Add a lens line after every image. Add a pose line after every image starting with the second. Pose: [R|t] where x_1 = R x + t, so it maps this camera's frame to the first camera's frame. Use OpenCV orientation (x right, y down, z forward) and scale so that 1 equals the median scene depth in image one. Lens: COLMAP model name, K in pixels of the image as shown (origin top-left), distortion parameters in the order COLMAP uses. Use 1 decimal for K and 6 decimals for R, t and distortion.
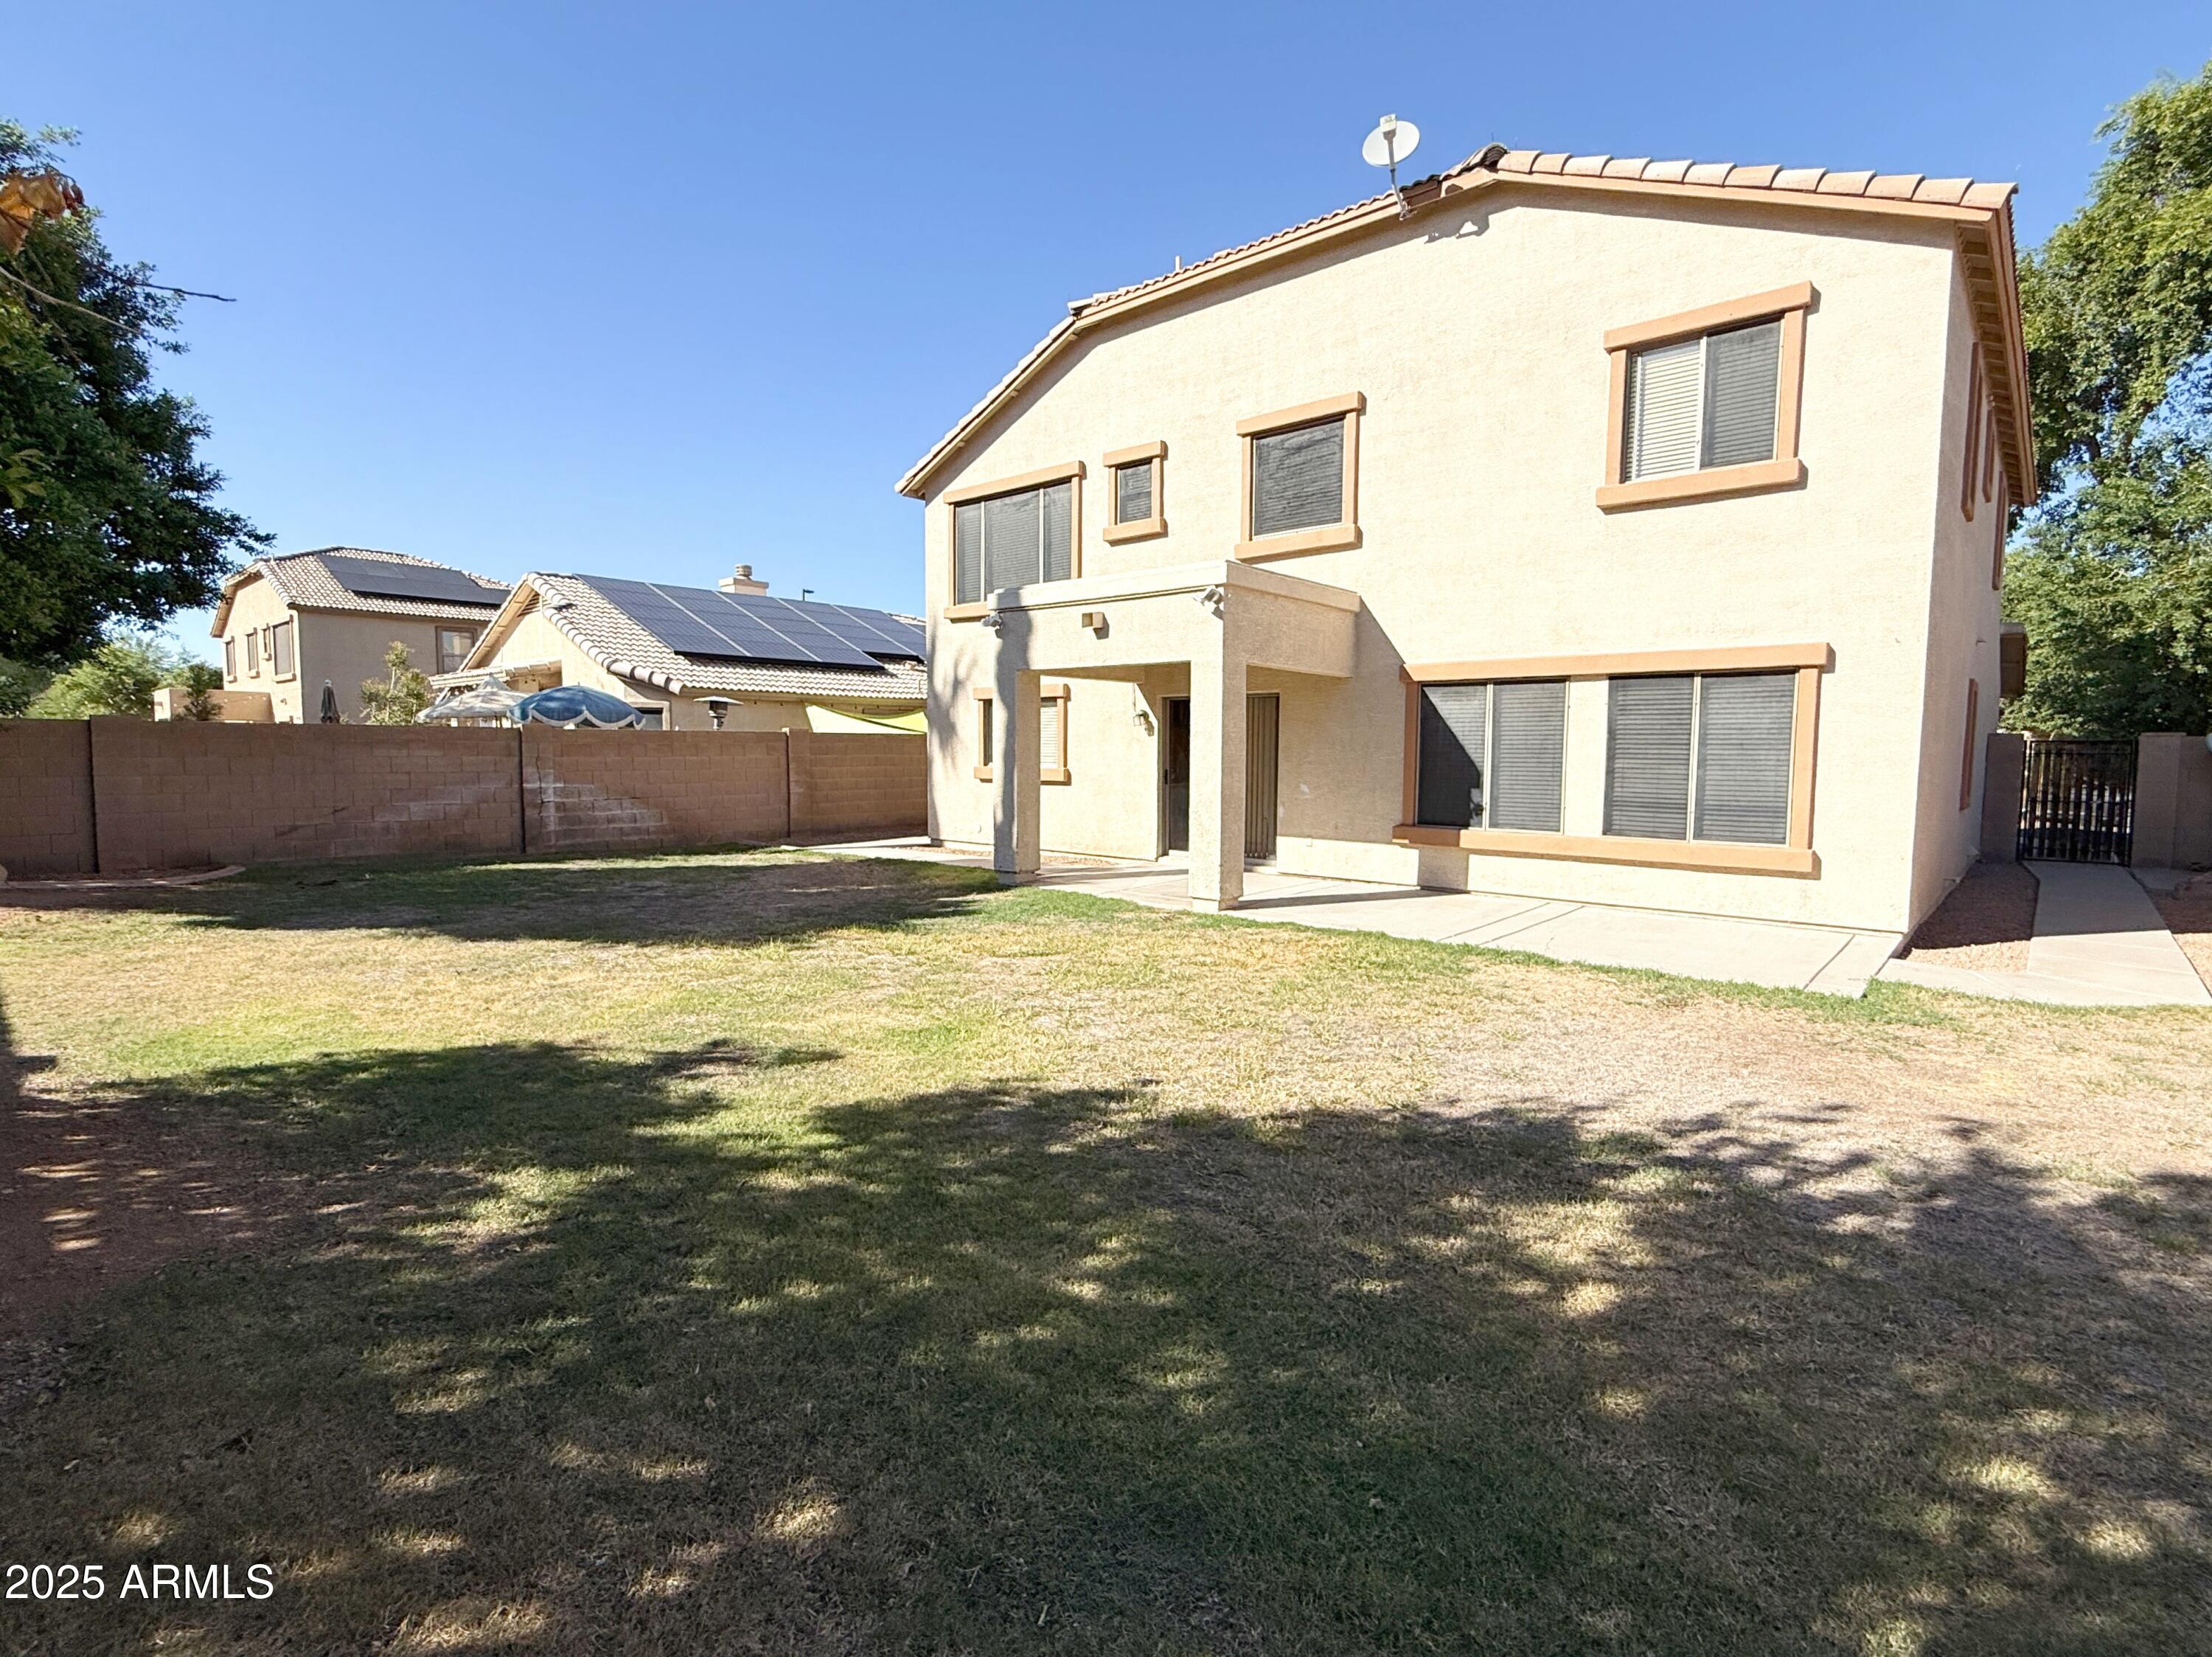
lens RADIAL K [[1051.7, 0, 1106.0], [0, 1051.7, 828.5], [0, 0, 1]] dist [-0.001701, 0.000022]
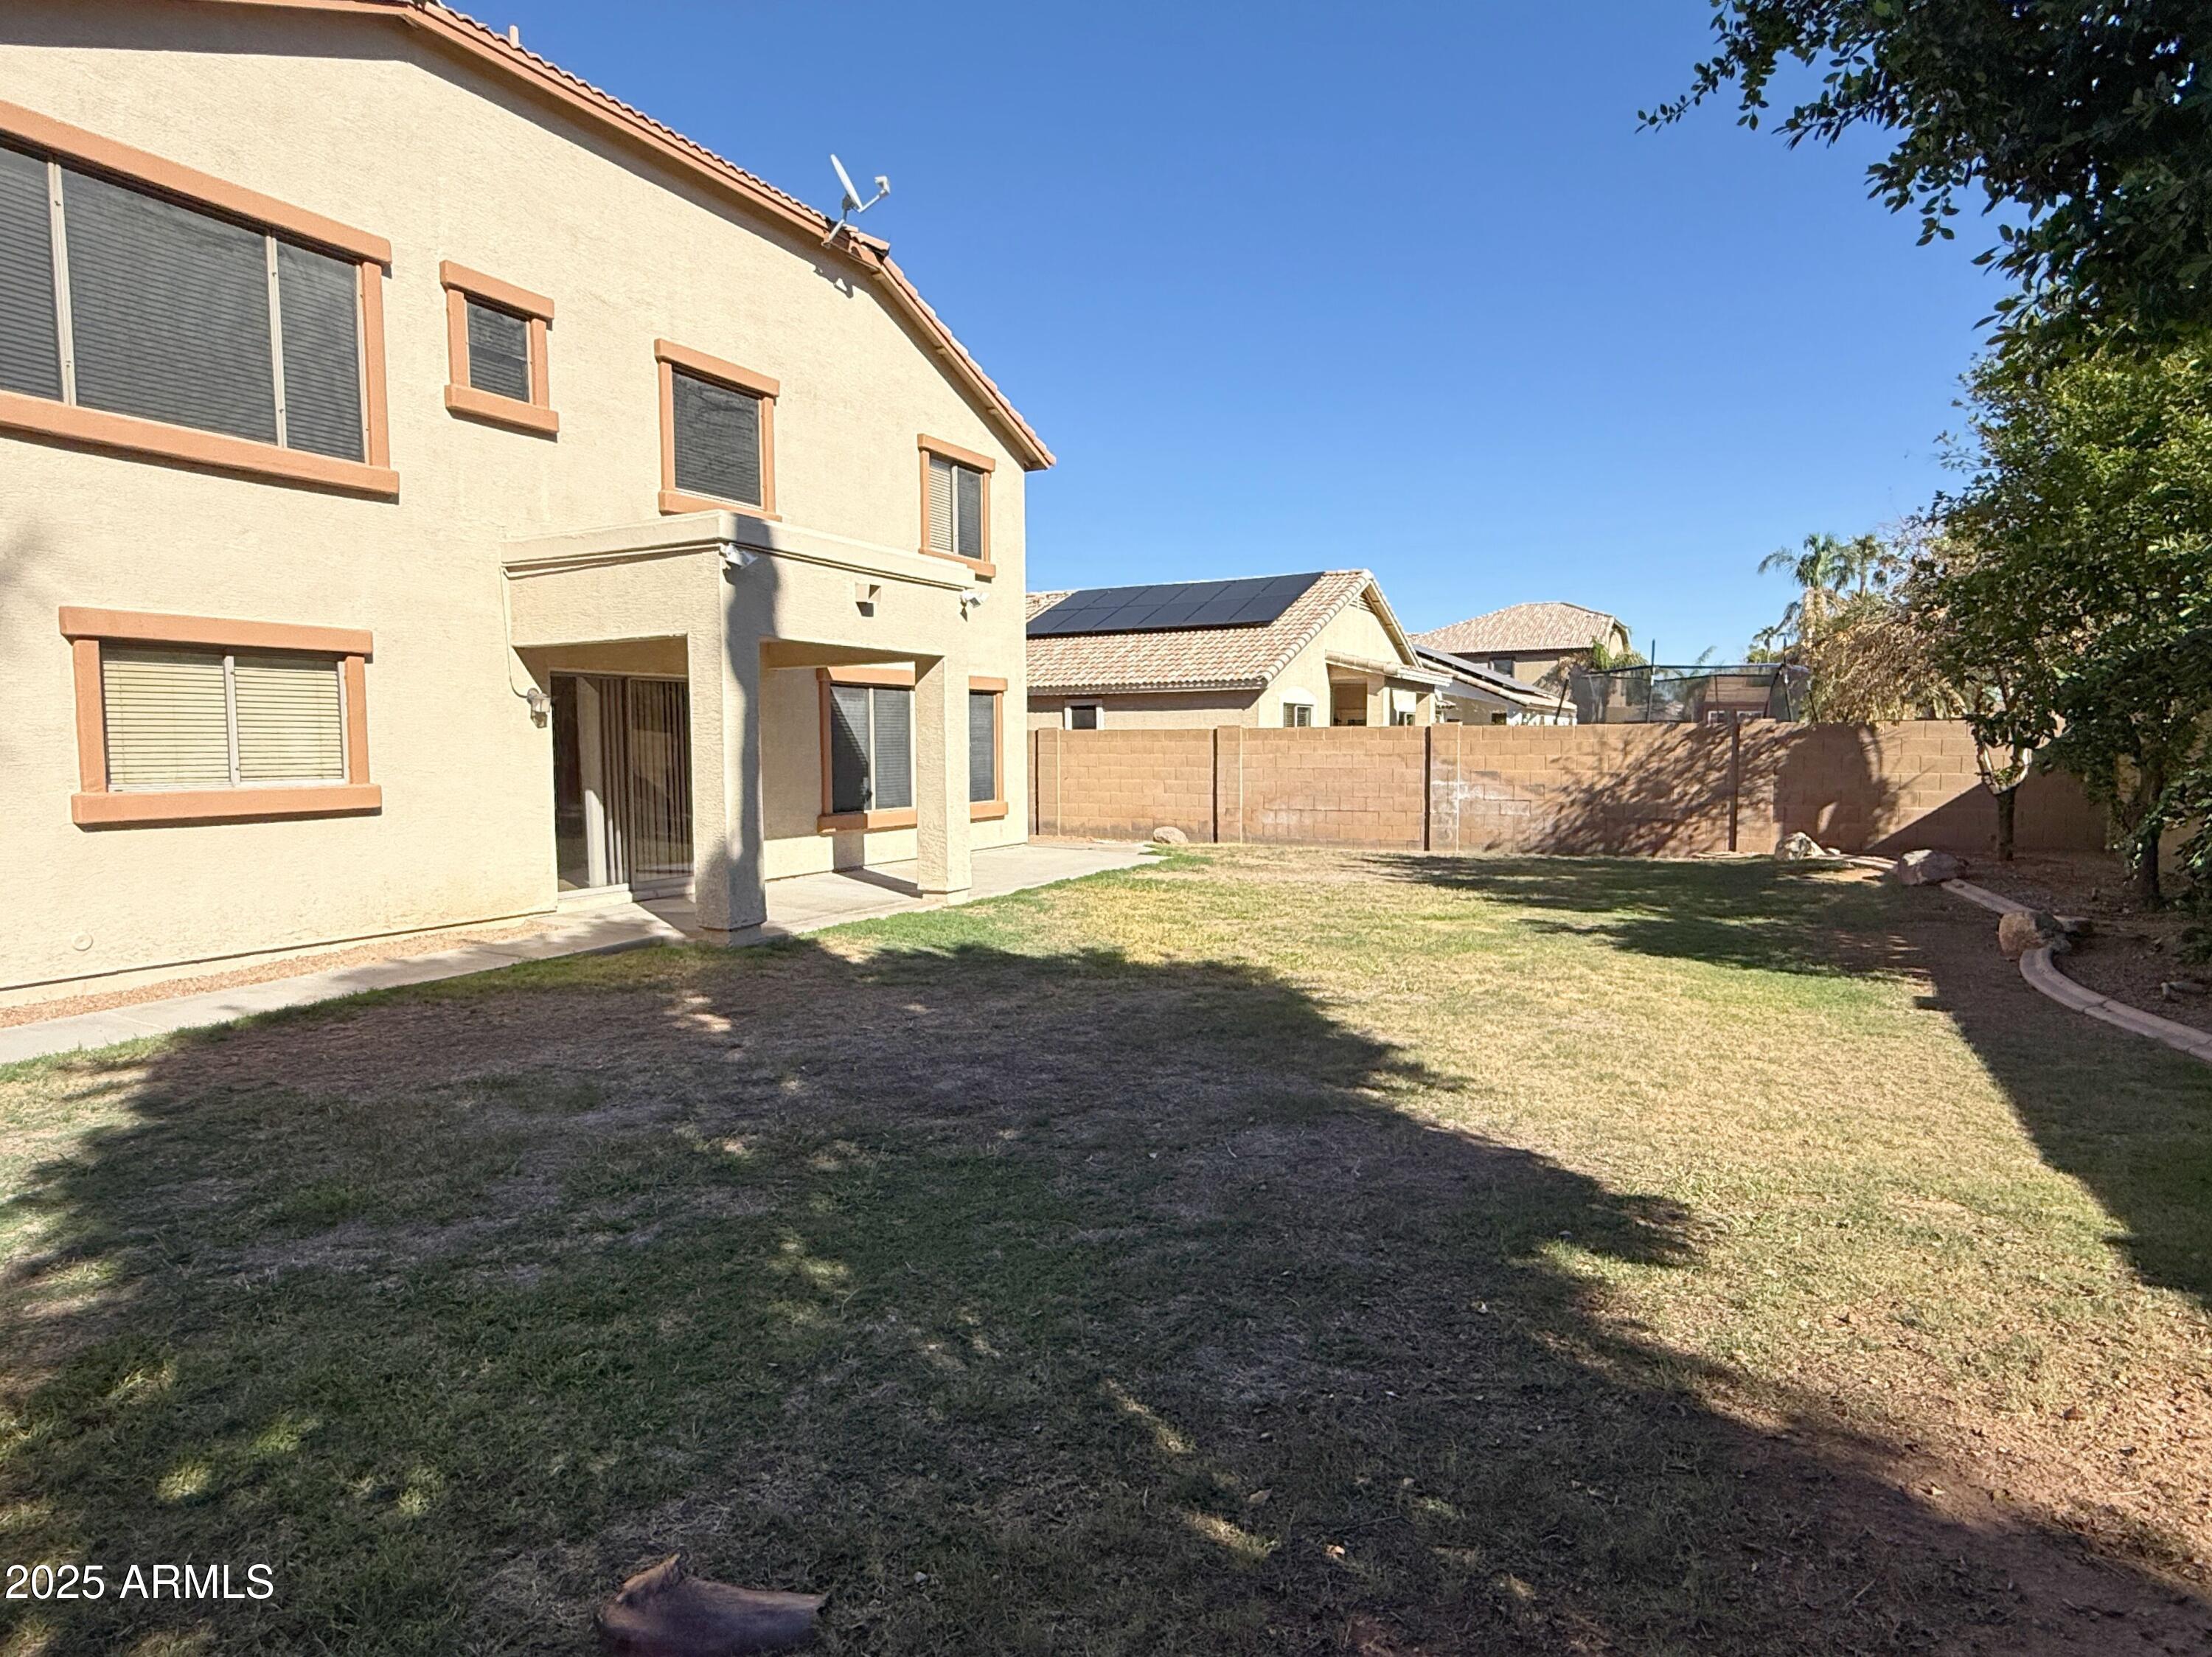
lens RADIAL K [[1210.6, 0, 1092.1], [0, 1210.6, 827.5], [0, 0, 1]] dist [-0.003183, 0.000165]
pose [[-0.227562, -0.076091, 0.970786, -0.965780], [0.074216, 0.992687, 0.095205, -0.087683], [-0.970931, 0.093713, -0.220250, 1.012642]]
